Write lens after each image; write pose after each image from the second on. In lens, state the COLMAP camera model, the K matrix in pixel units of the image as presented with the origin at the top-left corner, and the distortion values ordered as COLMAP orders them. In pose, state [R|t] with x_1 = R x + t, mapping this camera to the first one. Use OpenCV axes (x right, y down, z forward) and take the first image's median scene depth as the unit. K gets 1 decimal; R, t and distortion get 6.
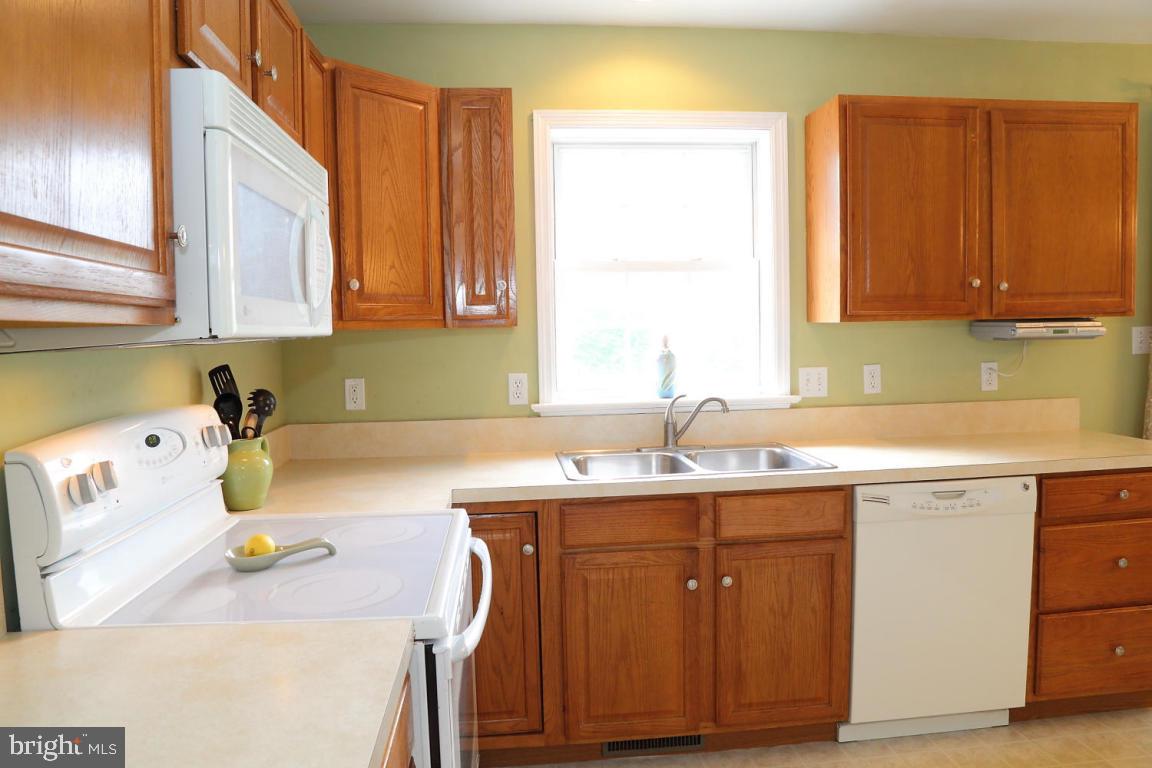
lens RADIAL K [[791.7, 0, 576.0], [0, 791.7, 384.0], [0, 0, 1]] dist [-0.111253, 0.050681]
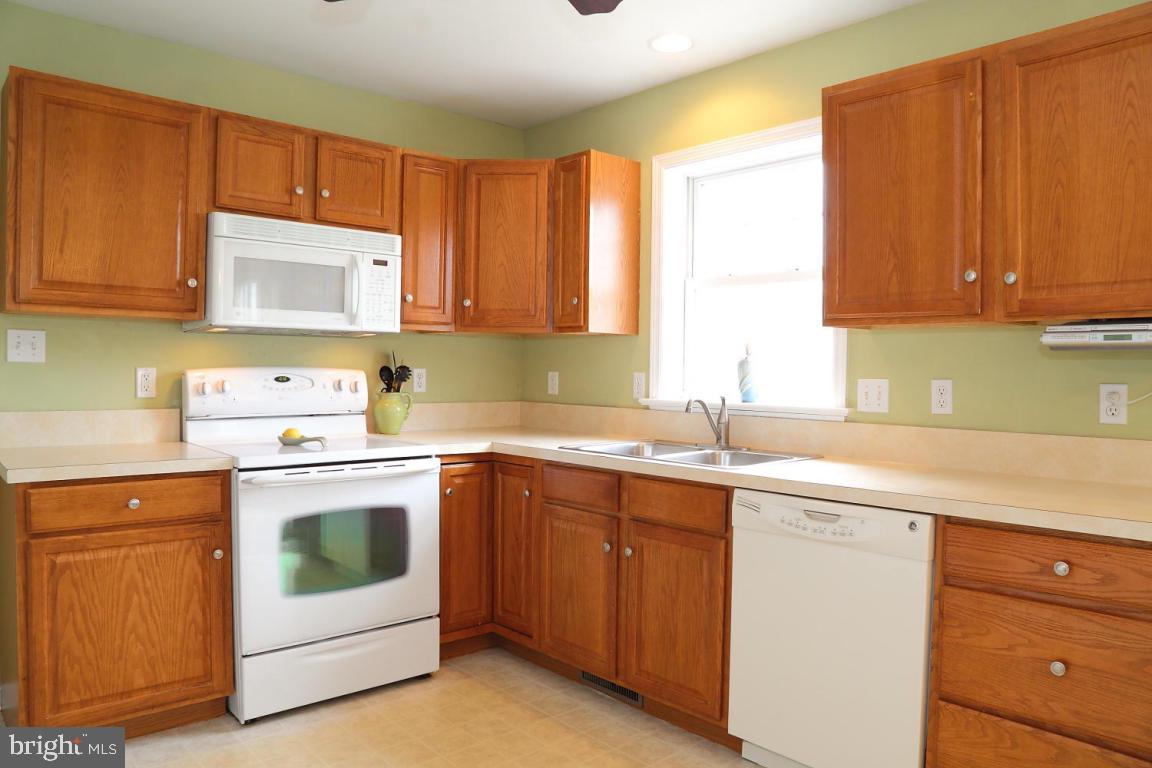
lens RADIAL K [[791.7, 0, 576.0], [0, 791.7, 384.0], [0, 0, 1]] dist [-0.111253, 0.050681]
pose [[0.603790, 0.048258, -0.795681, 0.931144], [-0.079583, 0.996828, 0.000068, 0.013233], [0.793161, 0.063282, 0.605716, 0.204696]]
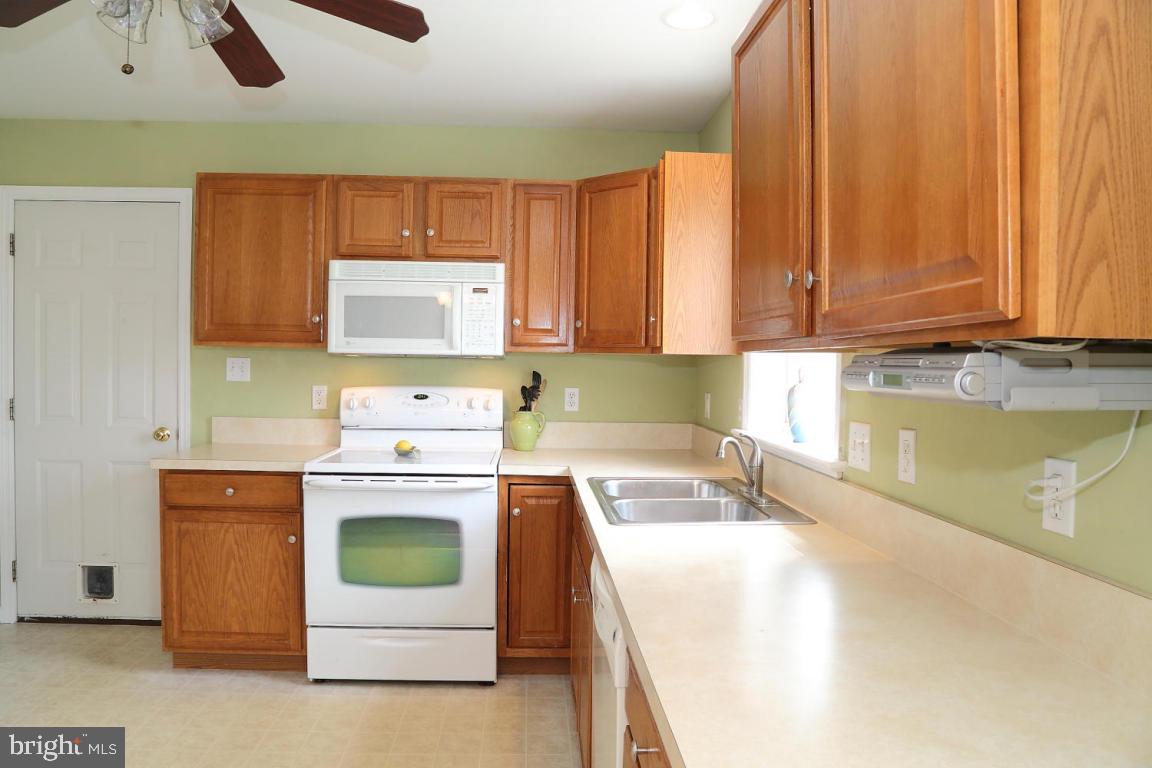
lens RADIAL K [[791.7, 0, 576.0], [0, 791.7, 384.0], [0, 0, 1]] dist [-0.111253, 0.050681]
pose [[-0.025902, 0.050881, -0.998369, 1.084695], [-0.081534, 0.995269, 0.052839, -0.078093], [0.996334, 0.082769, -0.021631, 0.887622]]
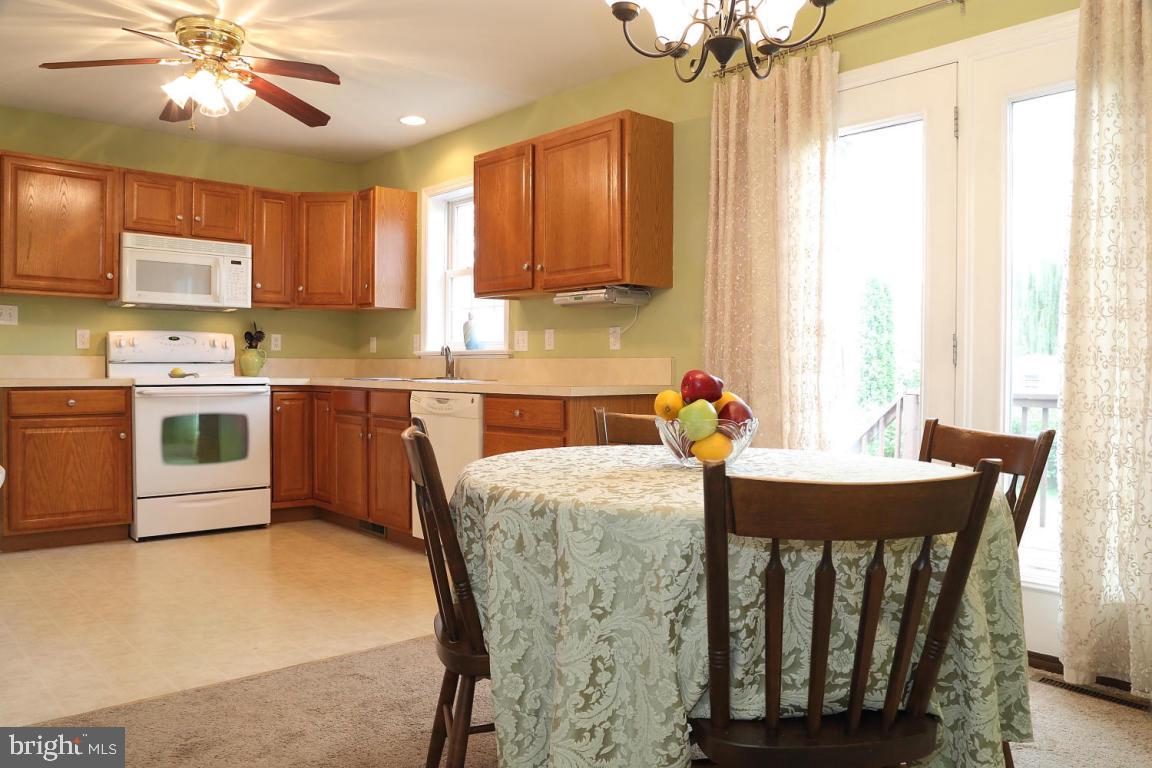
lens RADIAL K [[841.4, 0, 576.0], [0, 841.4, 384.0], [0, 0, 1]] dist [-0.084758, 0.049378]
pose [[0.603612, 0.045760, -0.795964, 1.861304], [-0.073673, 0.997281, 0.001465, 0.077732], [0.793867, 0.057757, 0.605342, 0.148122]]
